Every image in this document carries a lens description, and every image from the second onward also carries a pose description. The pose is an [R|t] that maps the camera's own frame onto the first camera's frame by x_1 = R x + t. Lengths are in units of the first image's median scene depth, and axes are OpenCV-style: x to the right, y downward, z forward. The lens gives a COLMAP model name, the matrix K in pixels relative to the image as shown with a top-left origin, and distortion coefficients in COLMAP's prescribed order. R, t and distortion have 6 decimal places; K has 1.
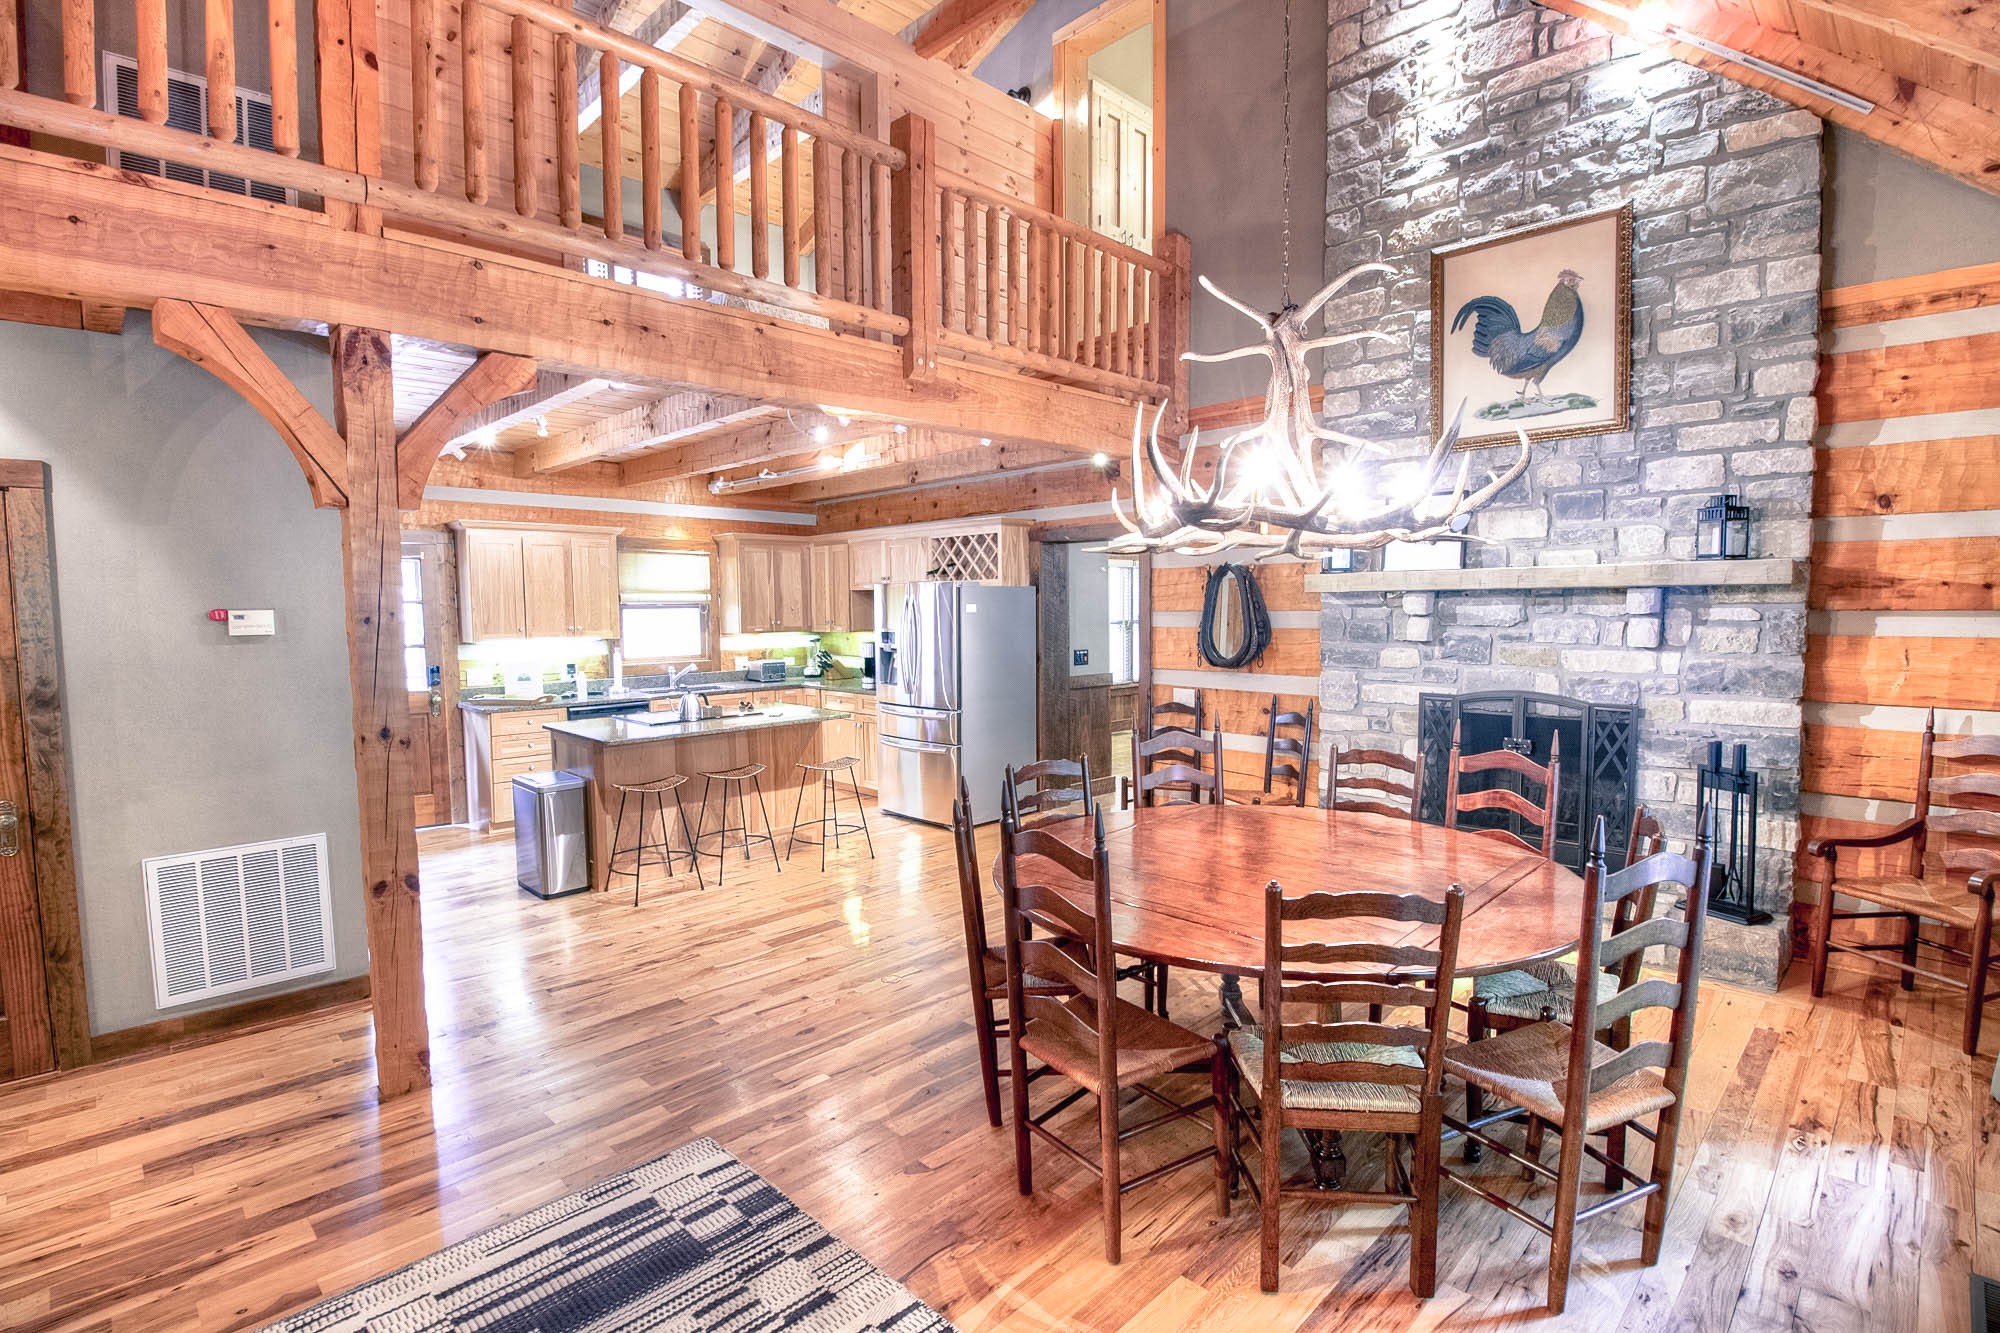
lens RADIAL K [[947.4, 0, 1008.4], [0, 947.4, 666.3], [0, 0, 1]] dist [-0.005247, -0.001066]
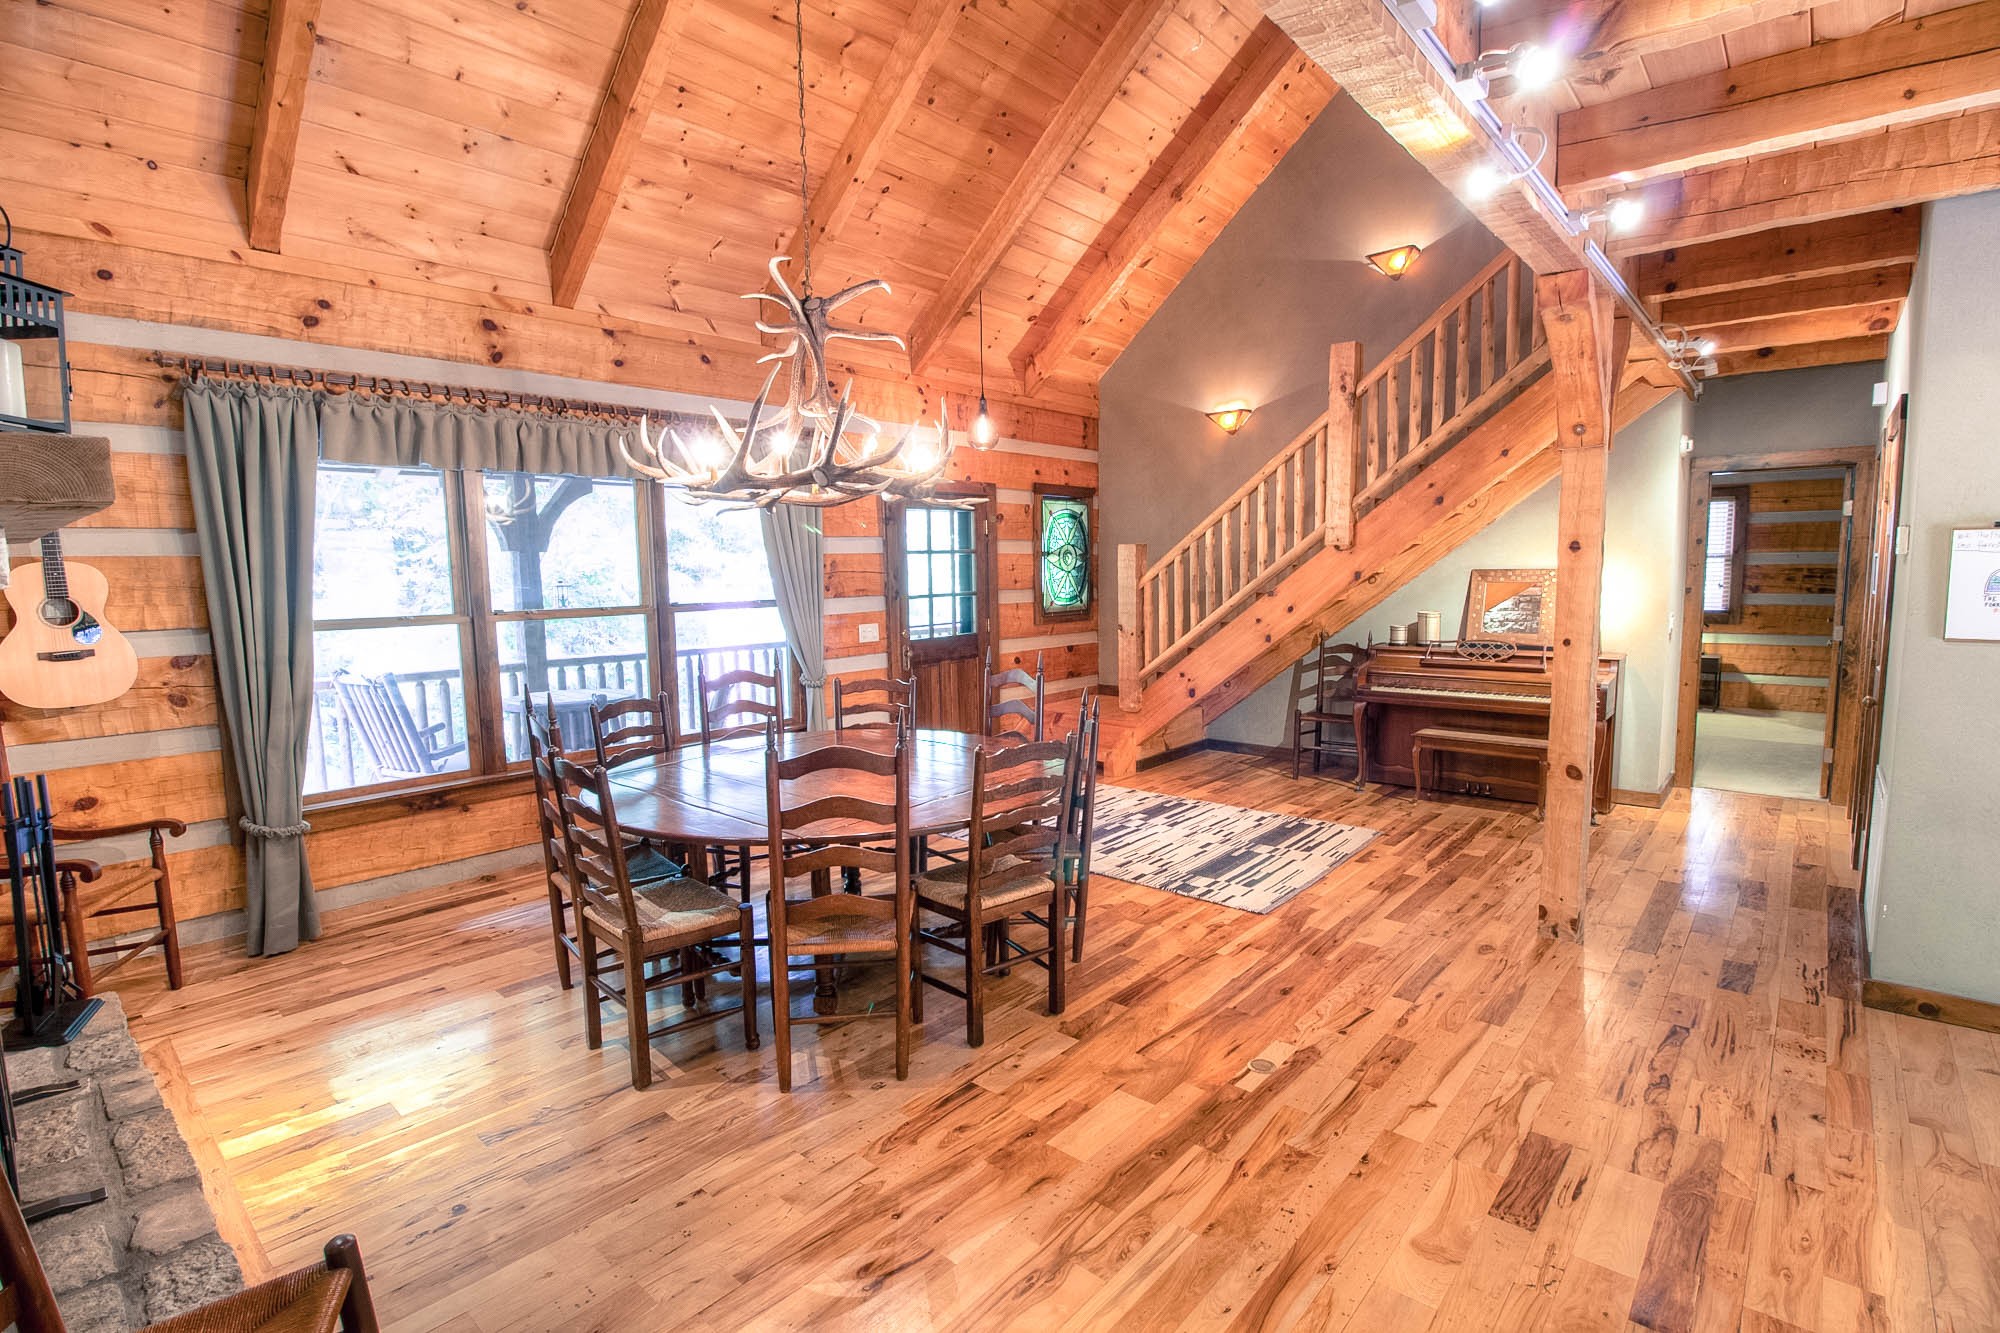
lens RADIAL K [[947.4, 0, 1004.7], [0, 947.4, 667.6], [0, 0, 1]] dist [-0.005247, -0.001066]
pose [[-0.997768, 0.033601, -0.057707, 0.061584], [0.023148, 0.984633, 0.173094, -0.056274], [0.062636, 0.171371, -0.983213, 1.026671]]
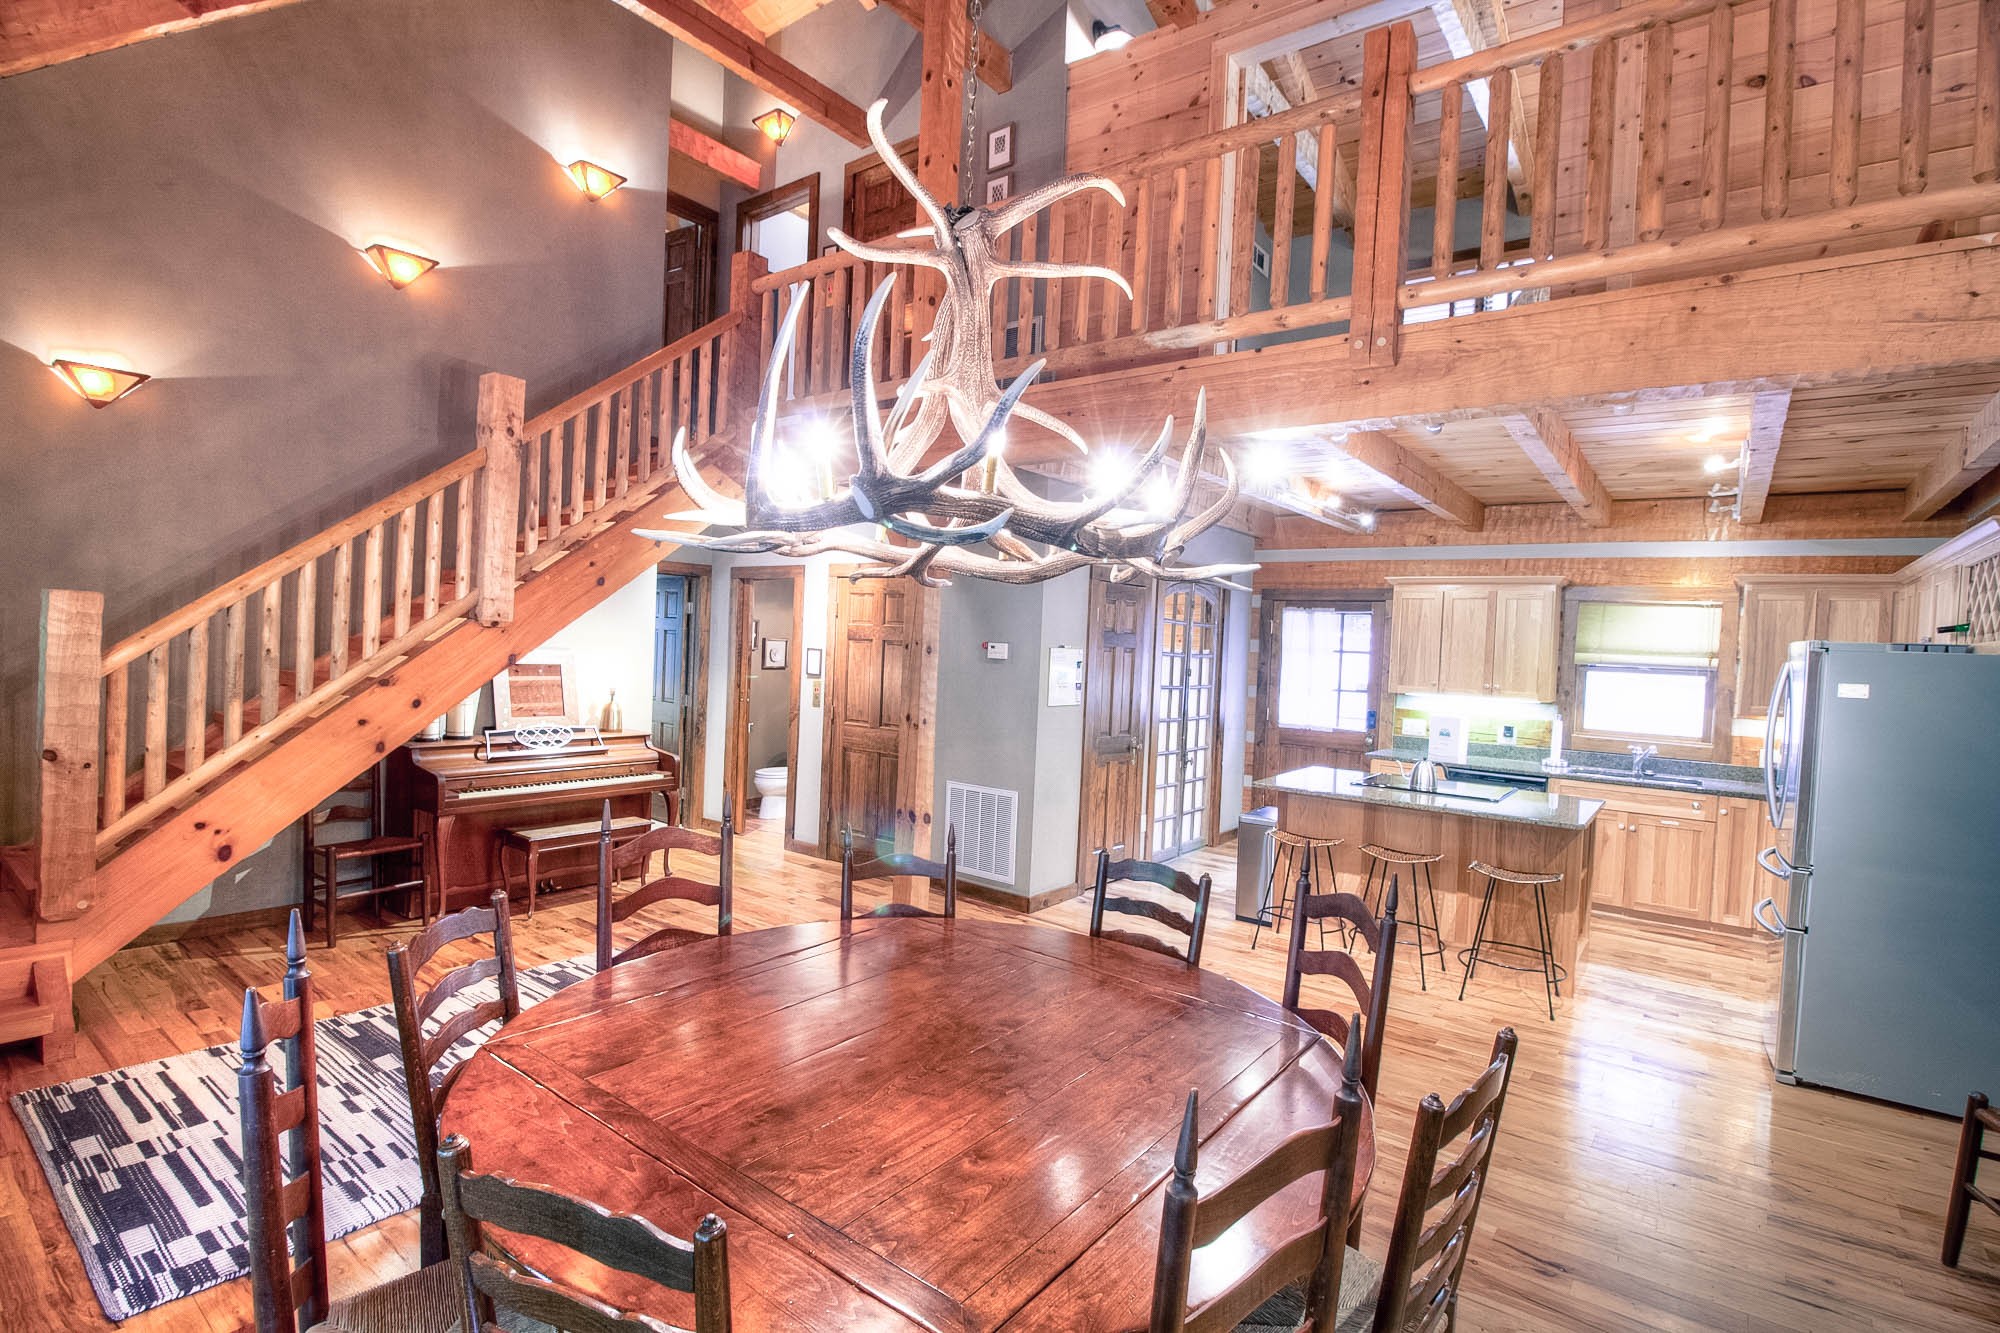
lens RADIAL K [[947.4, 0, 1008.8], [0, 947.4, 659.9], [0, 0, 1]] dist [-0.005247, -0.001066]
pose [[0.117737, 0.036689, -0.992367, 0.444522], [-0.109906, 0.993659, 0.023697, -0.039227], [0.986944, 0.106277, 0.121023, 0.455368]]
